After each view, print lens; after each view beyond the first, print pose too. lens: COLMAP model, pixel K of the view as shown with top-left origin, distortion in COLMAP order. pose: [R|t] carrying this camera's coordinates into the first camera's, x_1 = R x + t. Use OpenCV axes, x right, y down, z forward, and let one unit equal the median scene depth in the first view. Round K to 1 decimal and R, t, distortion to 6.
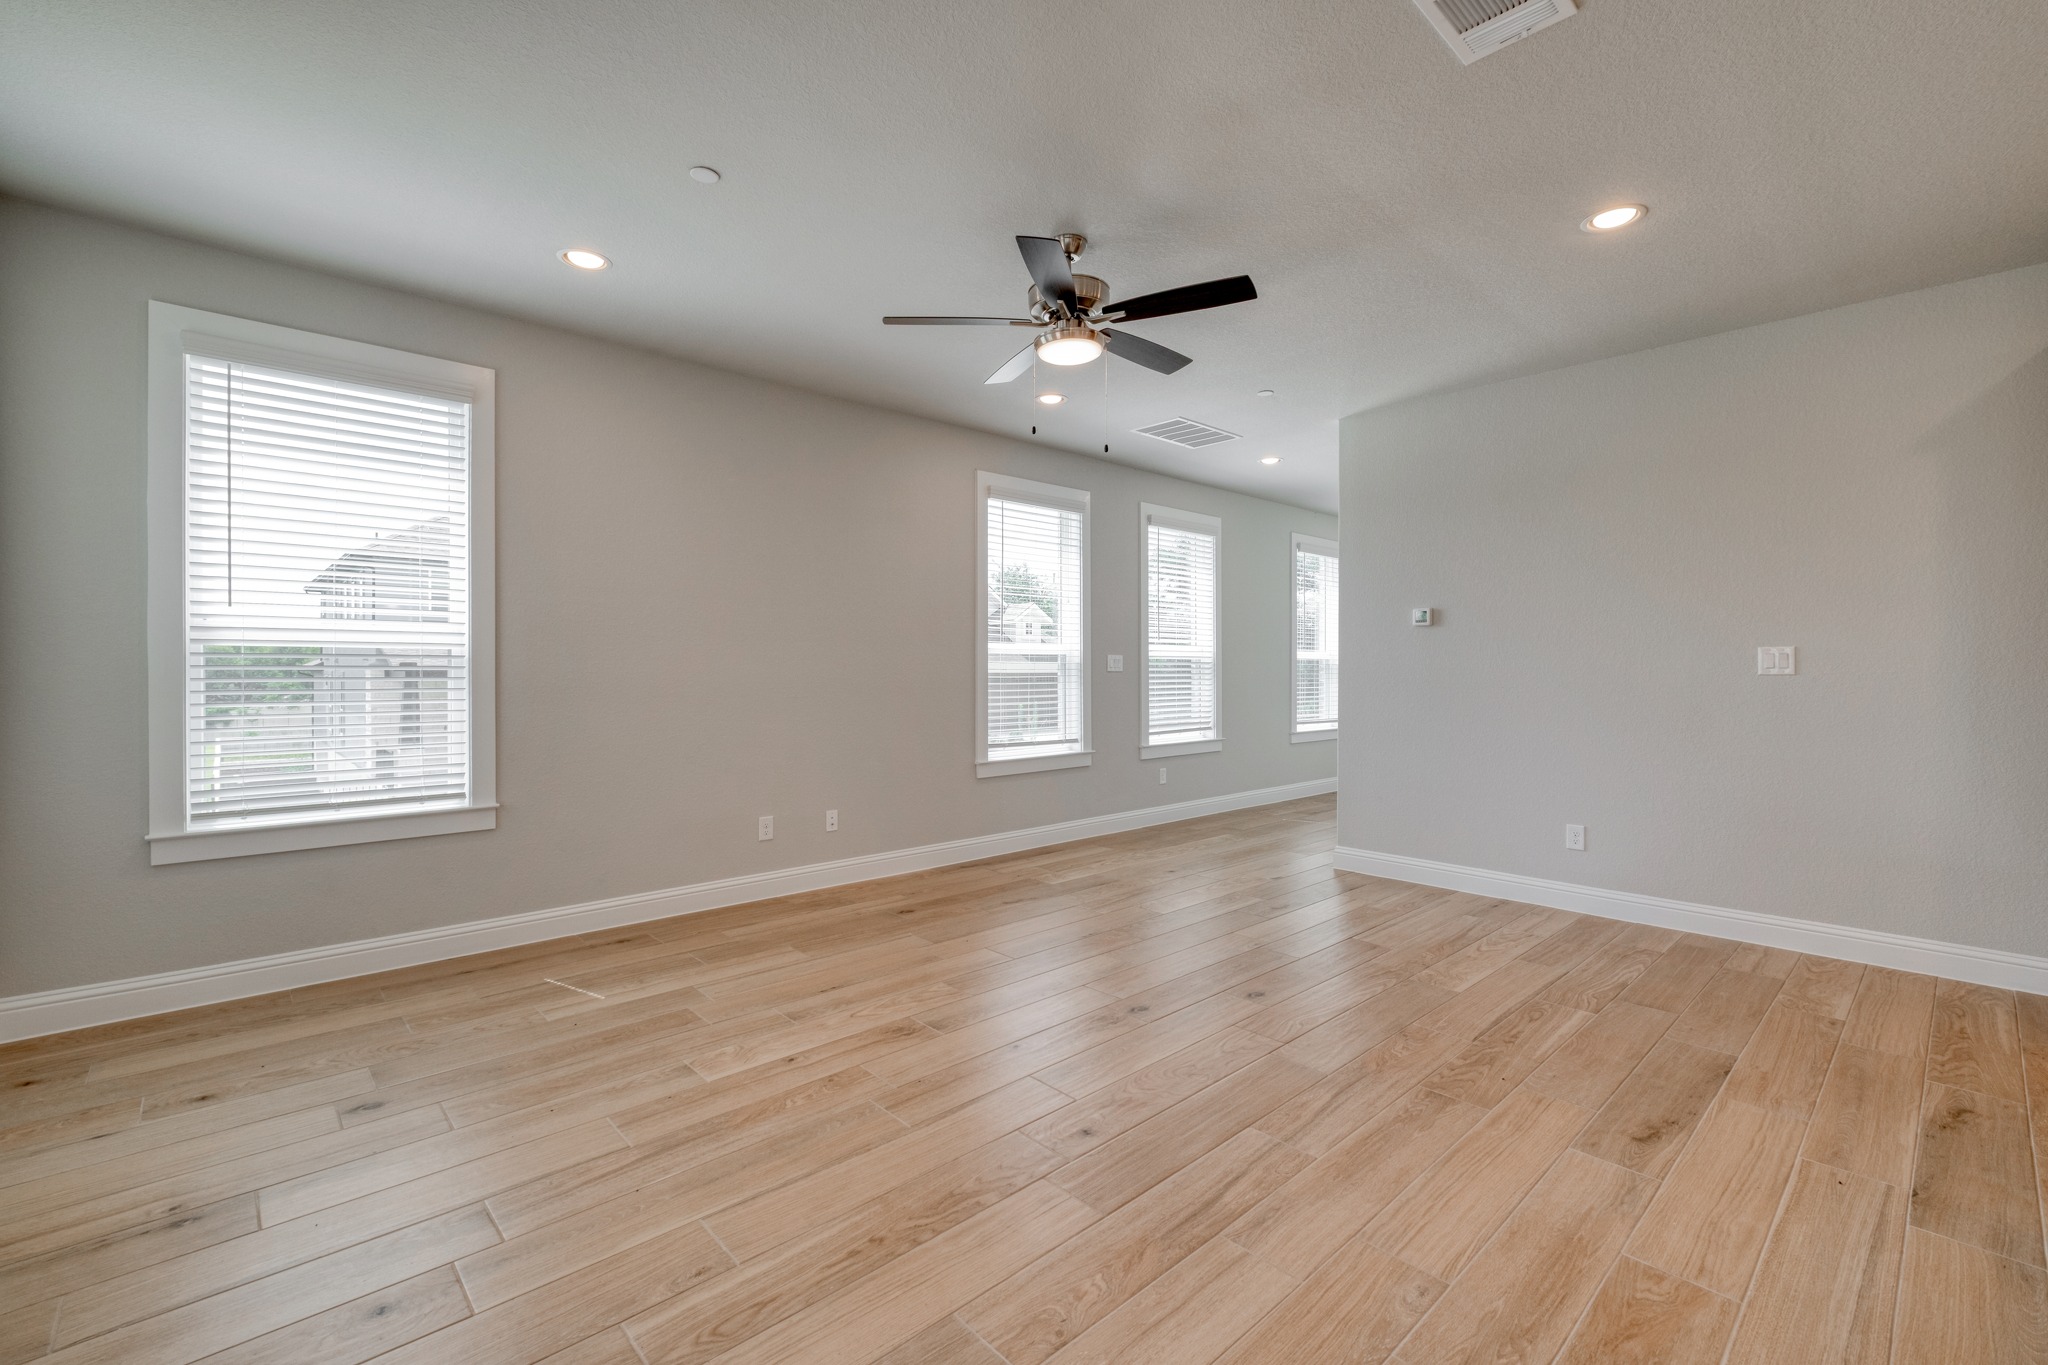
lens RADIAL K [[880.9, 0, 1023.4], [0, 880.9, 673.4], [0, 0, 1]] dist [0.003525, -0.001640]
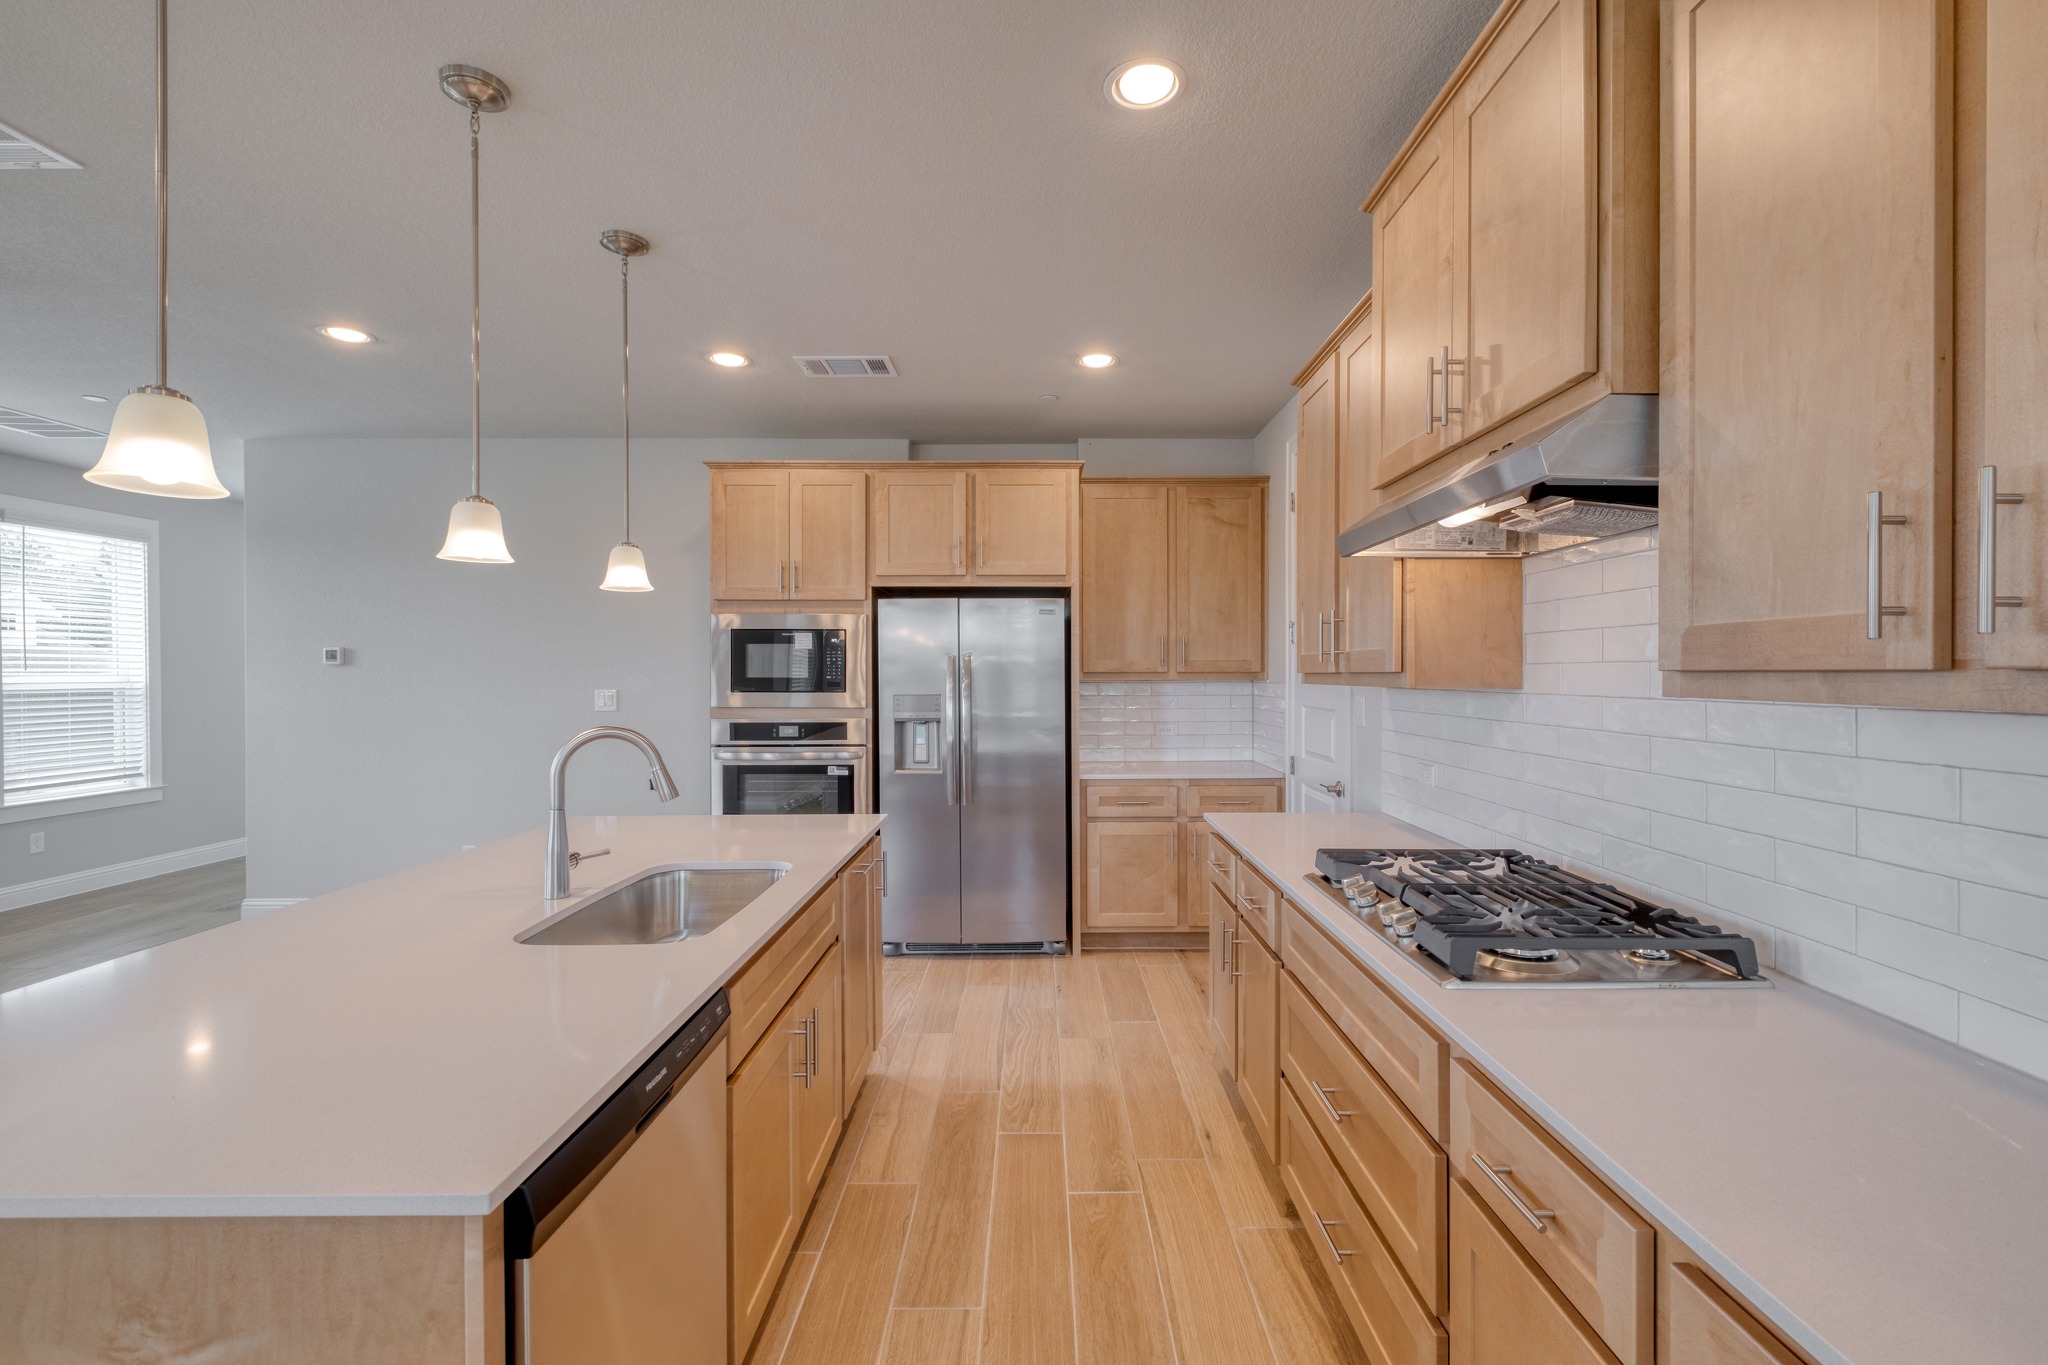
lens RADIAL K [[885.9, 0, 1028.9], [0, 885.9, 678.0], [0, 0, 1]] dist [0.002777, -0.000465]
pose [[0.680739, -0.006722, 0.732495, 0.381401], [0.006868, 0.999973, 0.002794, -0.055392], [-0.732494, 0.003129, 0.680767, -0.409327]]
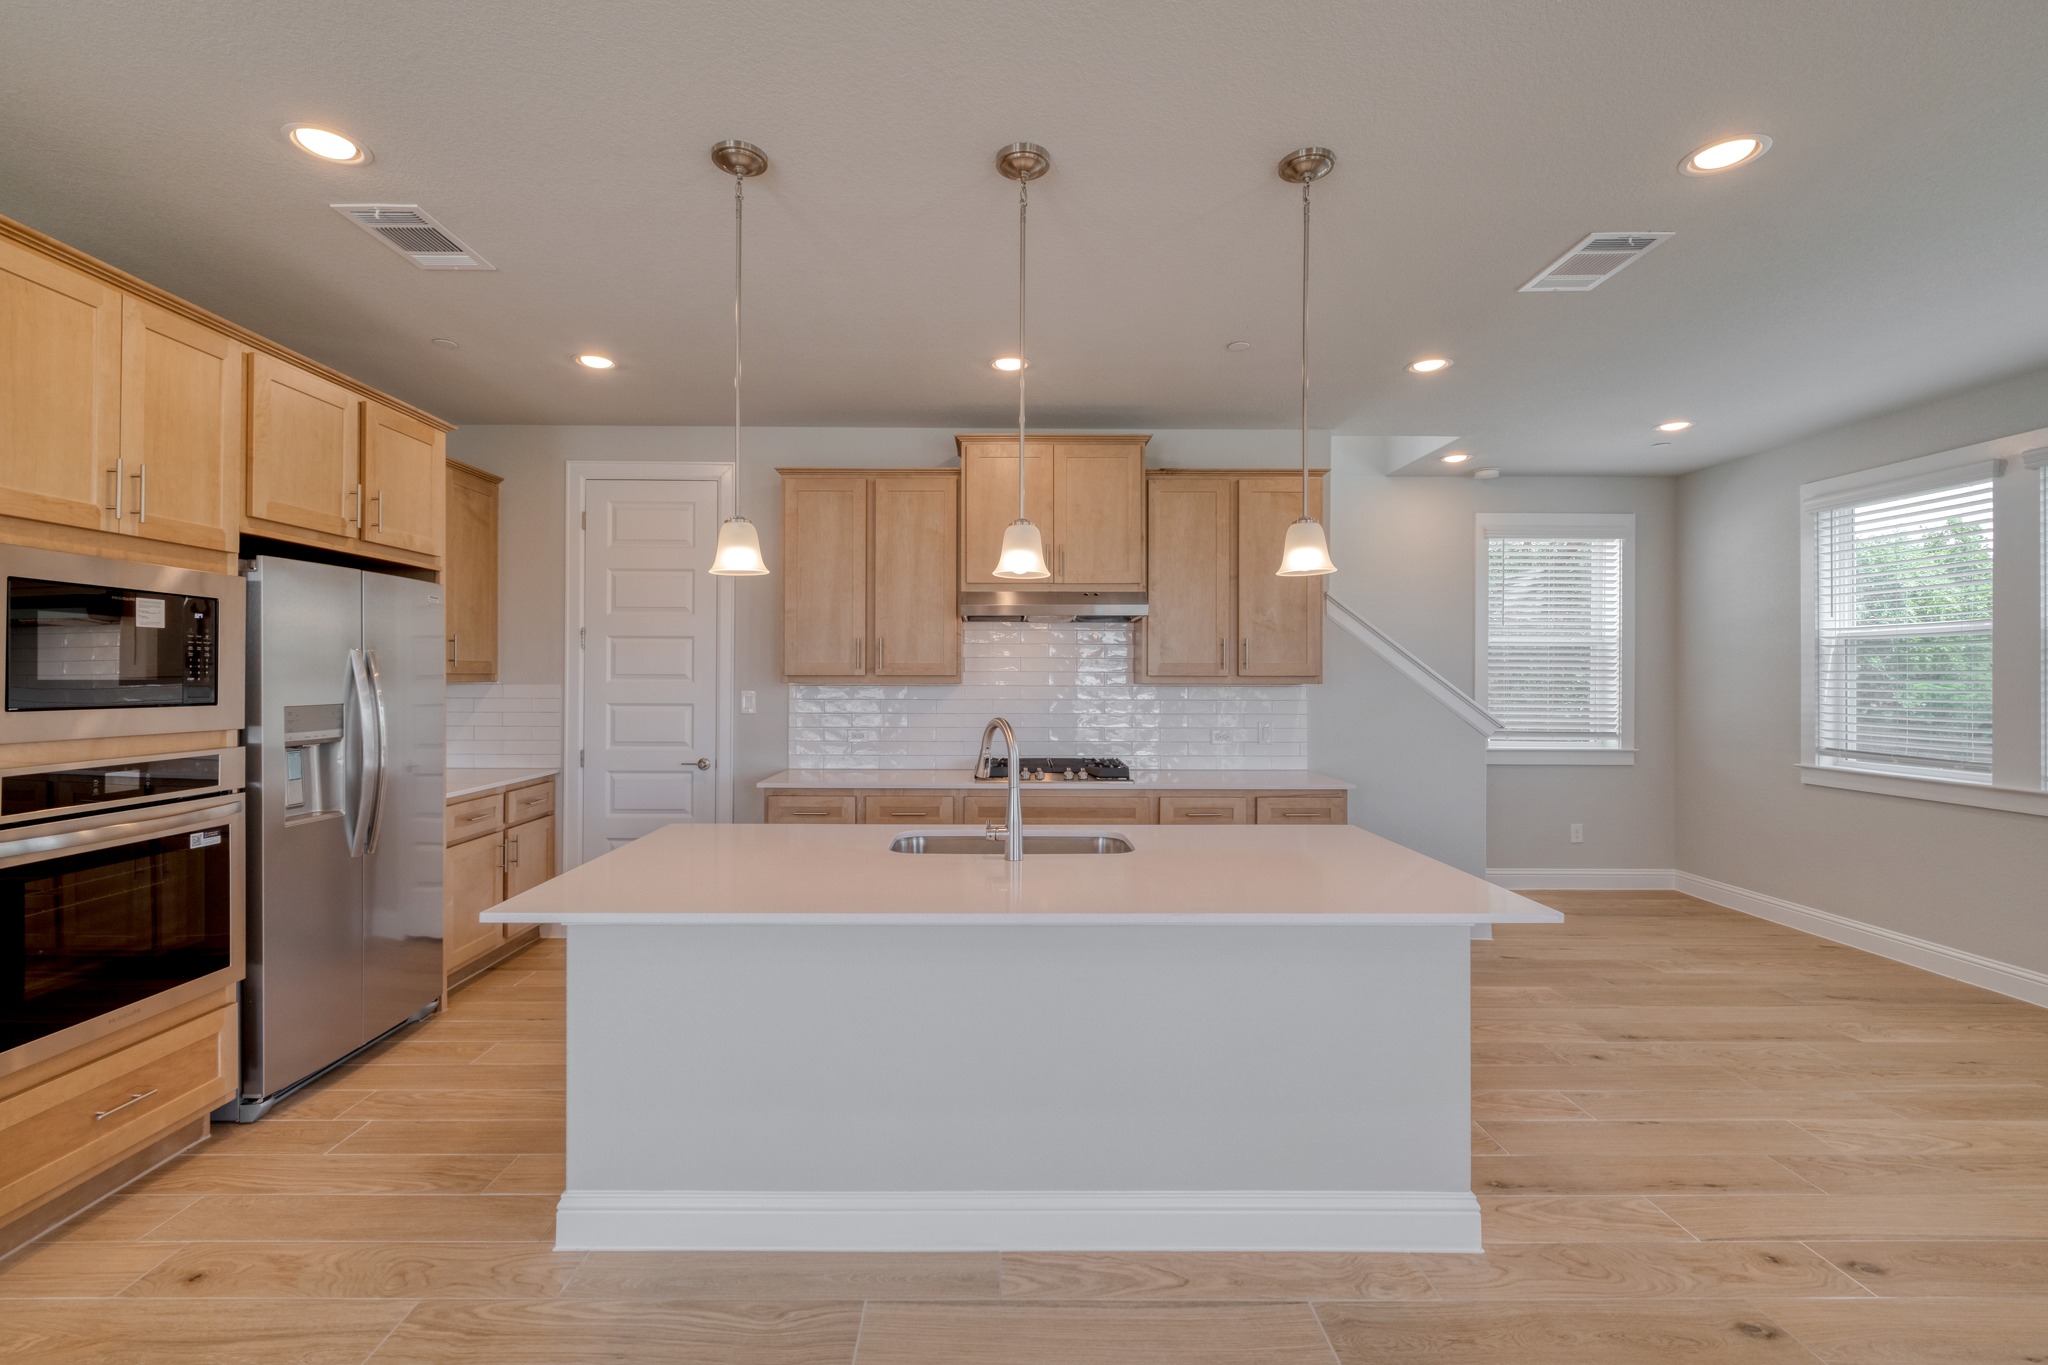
lens RADIAL K [[894.1, 0, 1001.7], [0, 894.1, 676.8], [0, 0, 1]] dist [-0.000386, -0.000661]
pose [[-0.738756, -0.004844, 0.673955, 0.112530], [-0.000840, 0.999980, 0.006266, -0.062667], [-0.673972, 0.004063, -0.738746, 0.824408]]
